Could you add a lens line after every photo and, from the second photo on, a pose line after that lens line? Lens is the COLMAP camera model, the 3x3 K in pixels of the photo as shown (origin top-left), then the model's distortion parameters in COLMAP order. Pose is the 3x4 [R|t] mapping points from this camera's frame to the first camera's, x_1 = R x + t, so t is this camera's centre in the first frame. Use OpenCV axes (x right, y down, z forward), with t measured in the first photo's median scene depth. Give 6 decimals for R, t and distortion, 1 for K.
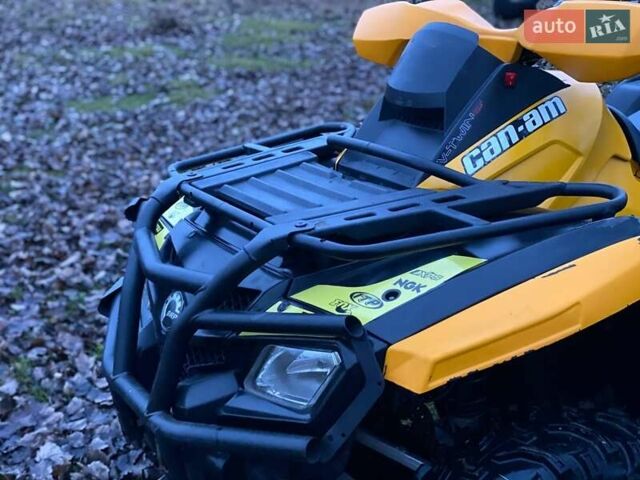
lens RADIAL K [[949.9, 0, 316.0], [0, 949.9, 242.8], [0, 0, 1]] dist [0.103809, 0.000000]
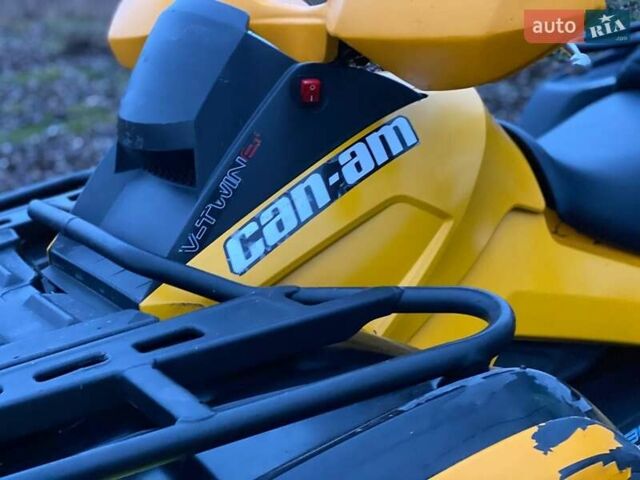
lens RADIAL K [[949.9, 0, 325.2], [0, 949.9, 235.8], [0, 0, 1]] dist [0.103809, 0.000000]
pose [[0.996904, -0.067165, 0.040886, 0.184899], [0.067966, 0.997515, -0.018537, -0.077313], [-0.039540, 0.021259, 0.998992, 0.454794]]
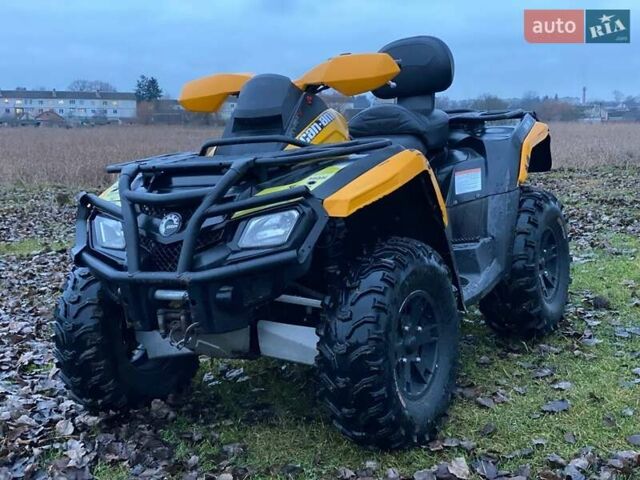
lens RADIAL K [[949.9, 0, 324.1], [0, 949.9, 236.1], [0, 0, 1]] dist [0.103809, 0.000000]
pose [[0.861917, -0.078934, 0.500868, -0.731253], [0.184810, 0.968763, -0.165357, 0.402951], [-0.472171, 0.235089, 0.849581, -0.536034]]
